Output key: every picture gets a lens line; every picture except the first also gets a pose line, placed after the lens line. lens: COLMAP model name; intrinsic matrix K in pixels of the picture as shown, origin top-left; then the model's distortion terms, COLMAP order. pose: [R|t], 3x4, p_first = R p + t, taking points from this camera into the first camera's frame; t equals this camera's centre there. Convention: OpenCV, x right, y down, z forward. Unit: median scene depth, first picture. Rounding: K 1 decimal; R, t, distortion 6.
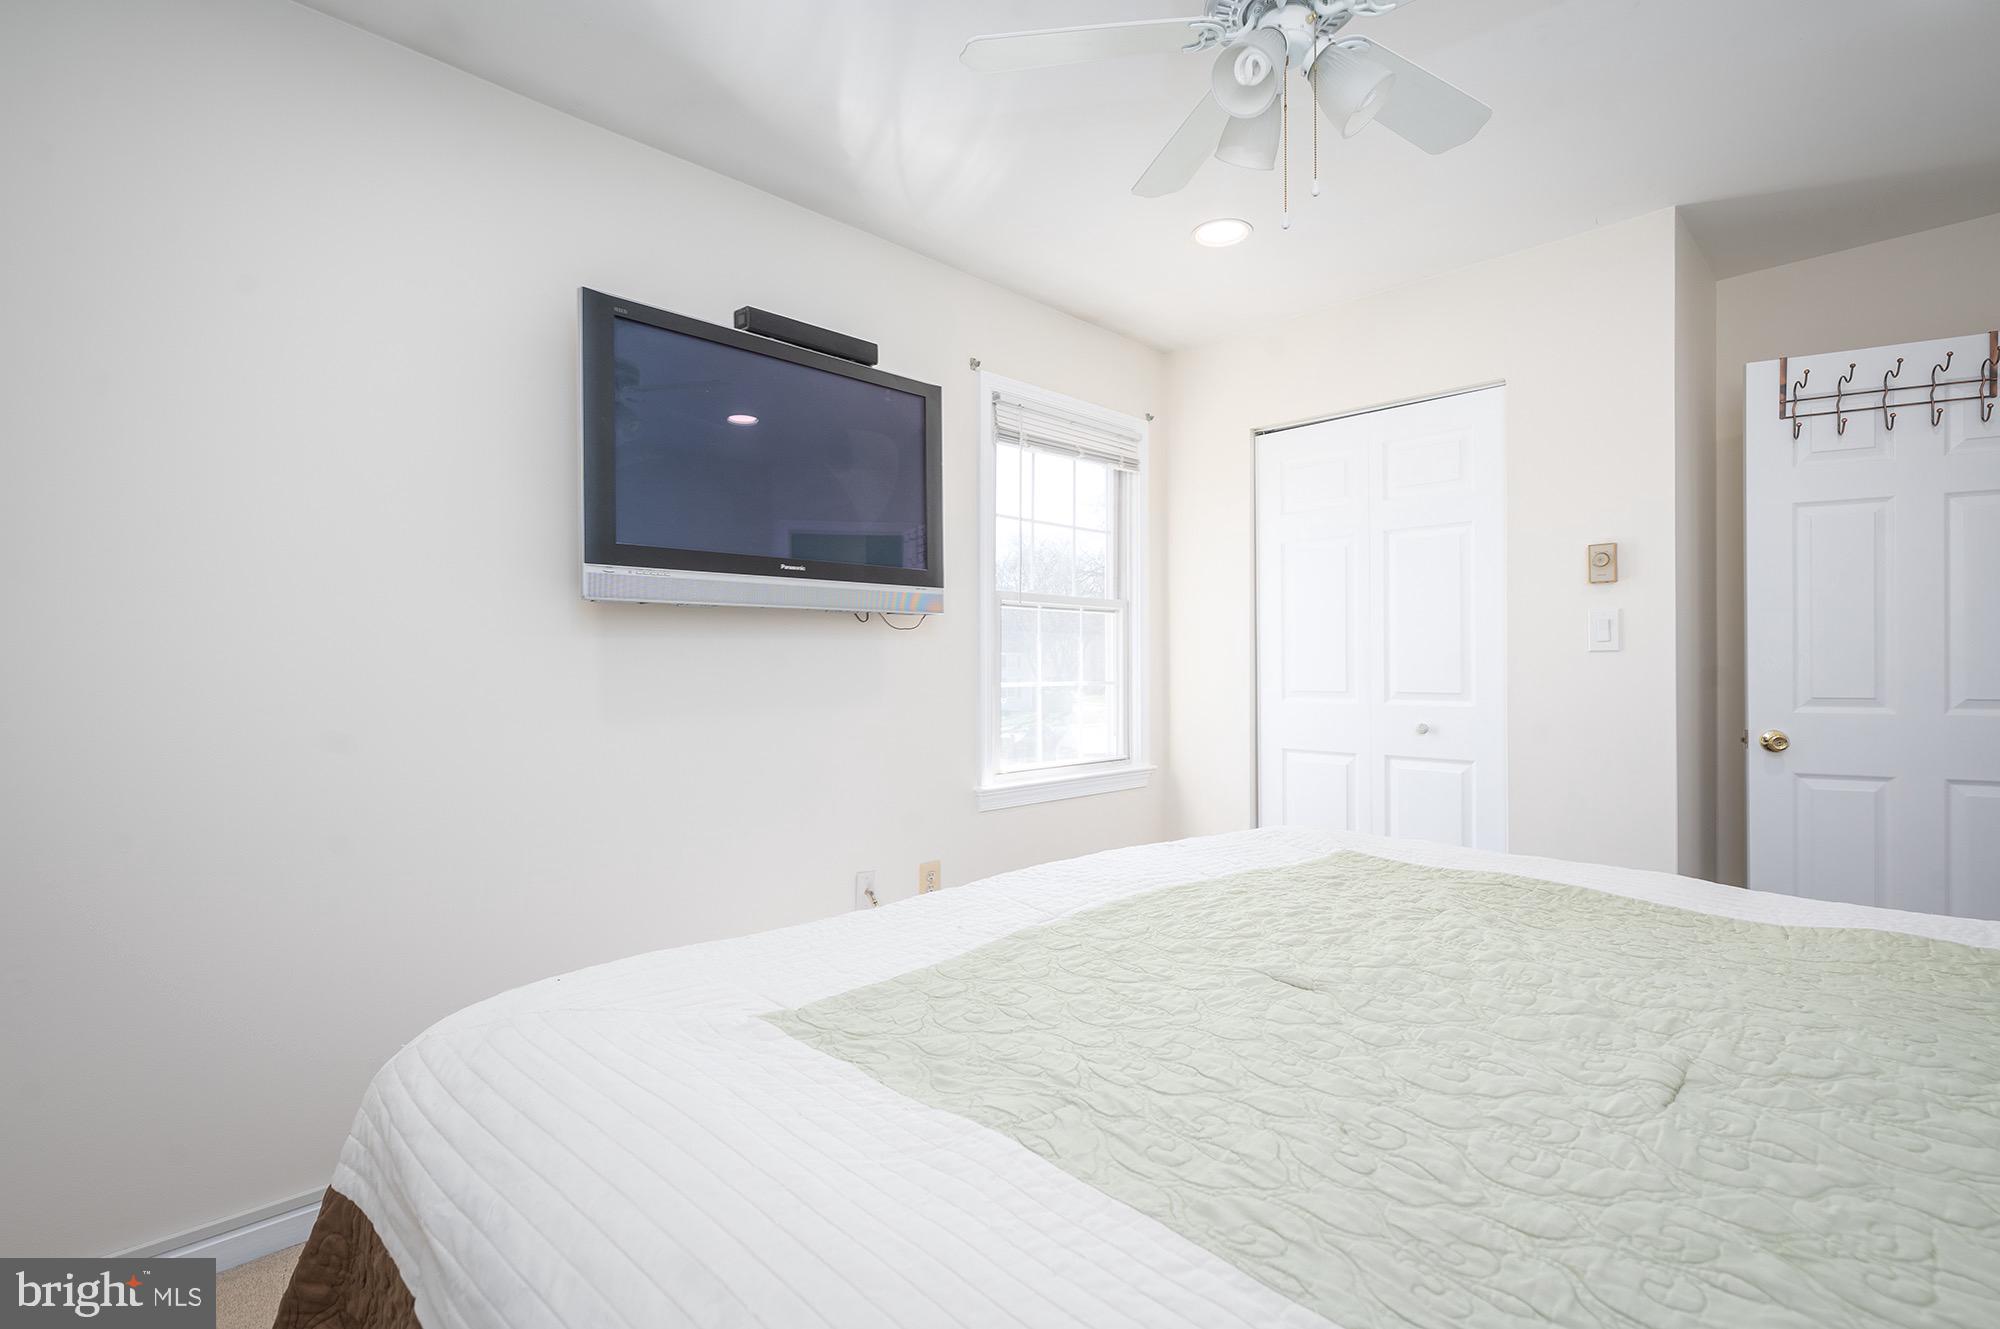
lens RADIAL K [[913.5, 0, 986.4], [0, 913.5, 665.6], [0, 0, 1]] dist [0.000702, -0.000014]
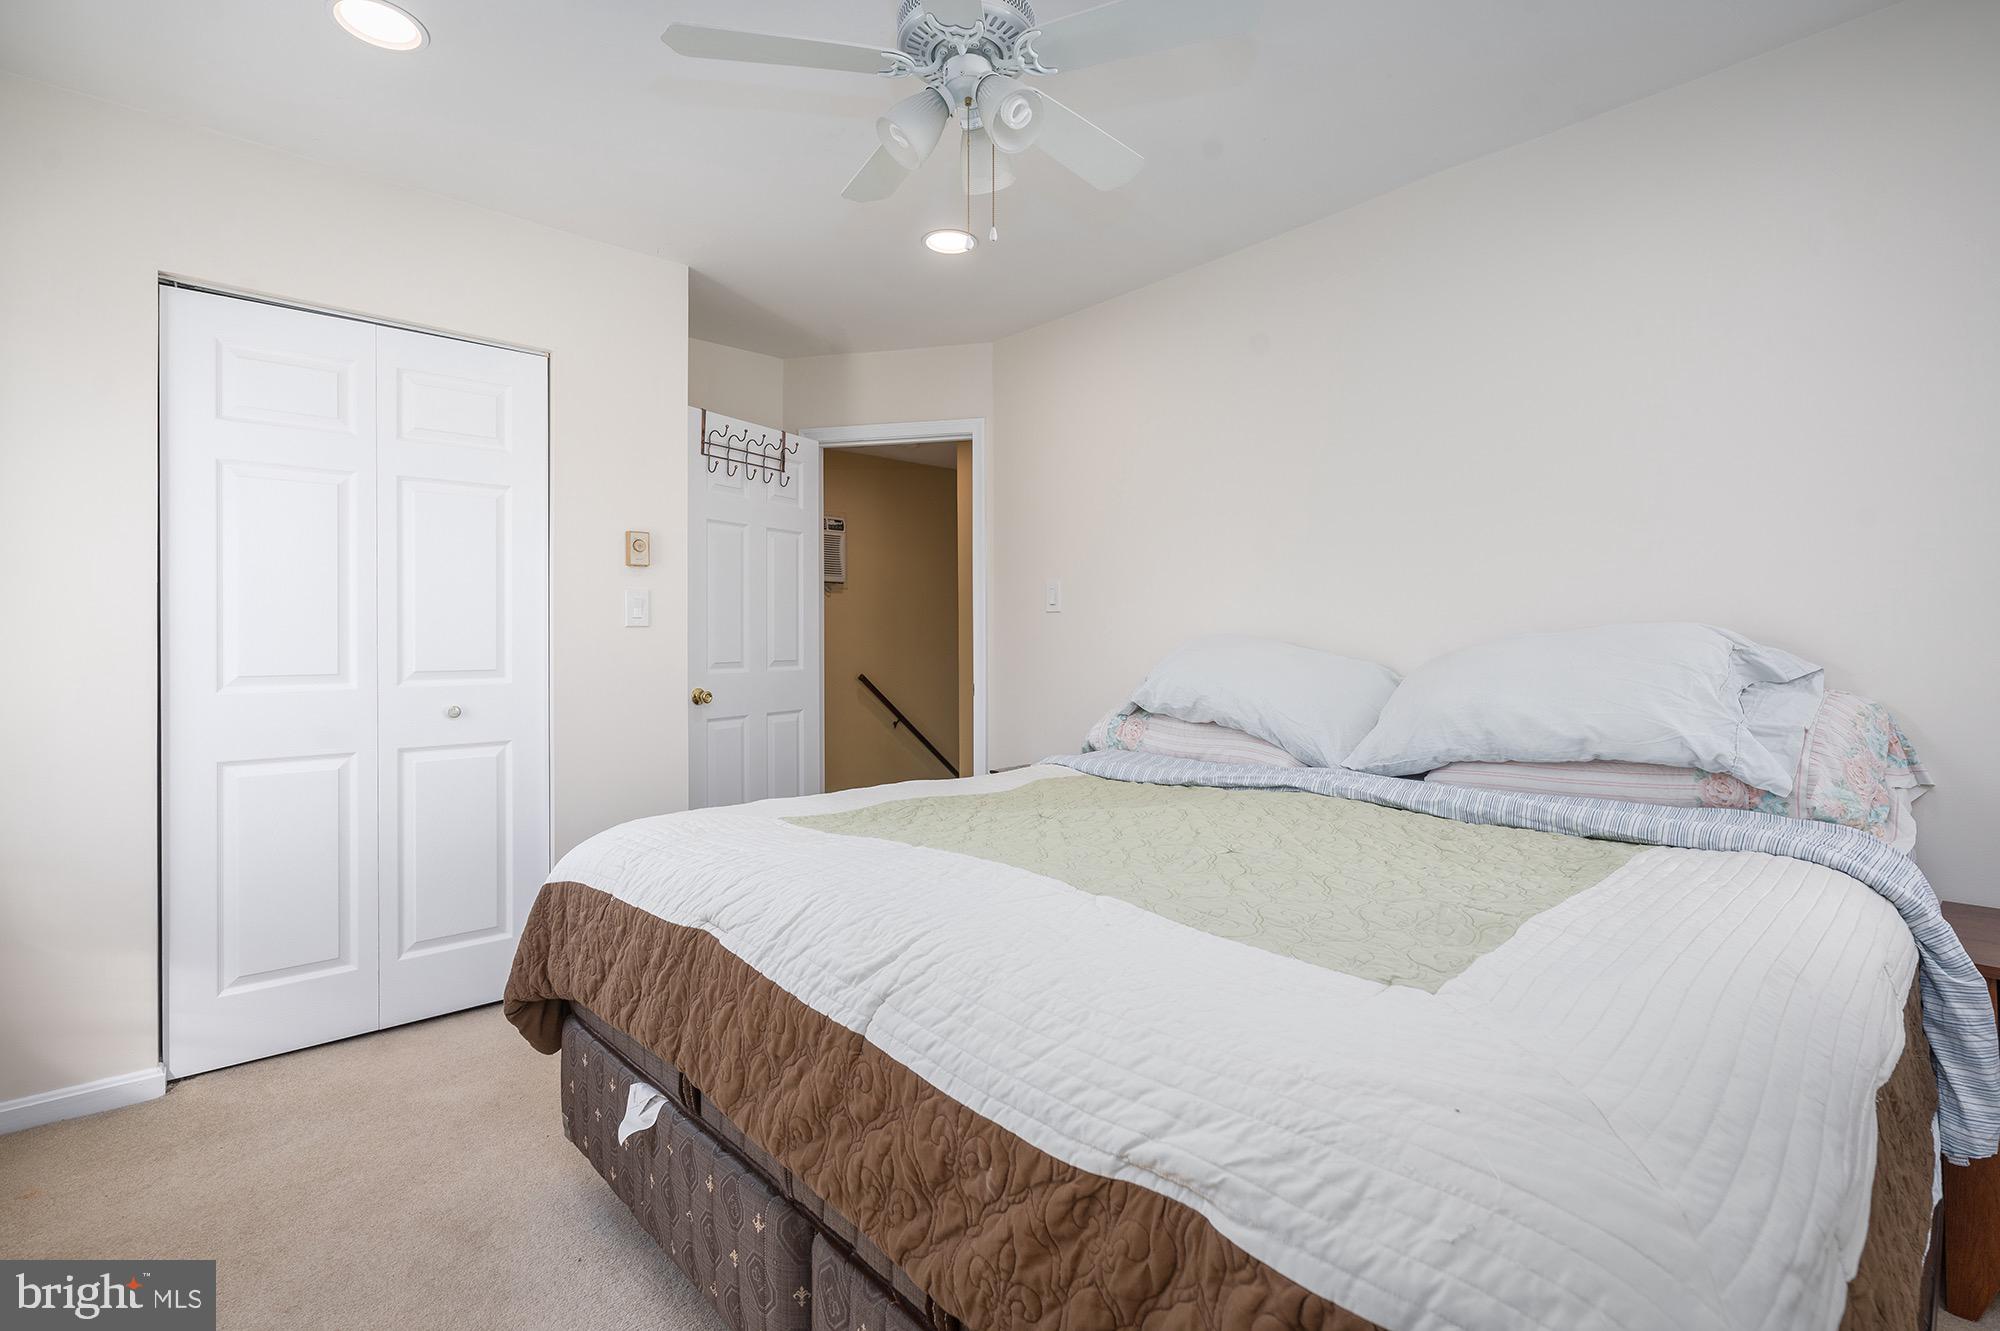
lens RADIAL K [[913.5, 0, 988.6], [0, 913.5, 648.8], [0, 0, 1]] dist [0.000702, -0.000014]
pose [[0.039463, -0.007078, 0.999196, -0.424694], [0.008911, 0.999938, 0.006731, 0.008010], [-0.999181, 0.008638, 0.039523, 0.504899]]
